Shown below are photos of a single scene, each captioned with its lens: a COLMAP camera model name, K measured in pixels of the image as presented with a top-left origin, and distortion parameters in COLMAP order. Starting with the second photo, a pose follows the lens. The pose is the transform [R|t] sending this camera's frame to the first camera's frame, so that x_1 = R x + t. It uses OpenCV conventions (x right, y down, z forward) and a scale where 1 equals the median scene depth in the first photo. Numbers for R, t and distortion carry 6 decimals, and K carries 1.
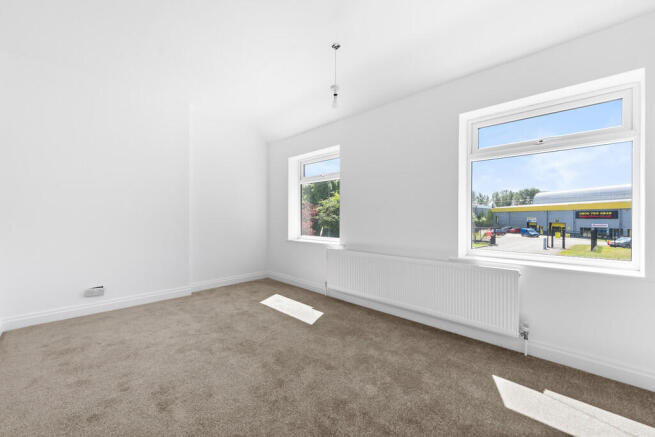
lens RADIAL K [[271.1, 0, 329.2], [0, 271.1, 218.4], [0, 0, 1]] dist [0.000841, -0.000042]
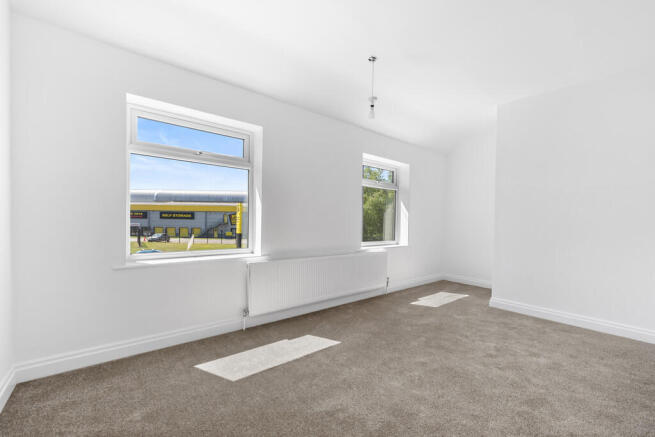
lens RADIAL K [[276.2, 0, 329.0], [0, 276.2, 226.9], [0, 0, 1]] dist [0.000293, 0.000308]
pose [[0.086735, -0.021840, 0.995992, -0.493921], [-0.013425, 0.999643, 0.023089, -0.004929], [-0.996141, -0.015374, 0.086411, 0.492821]]
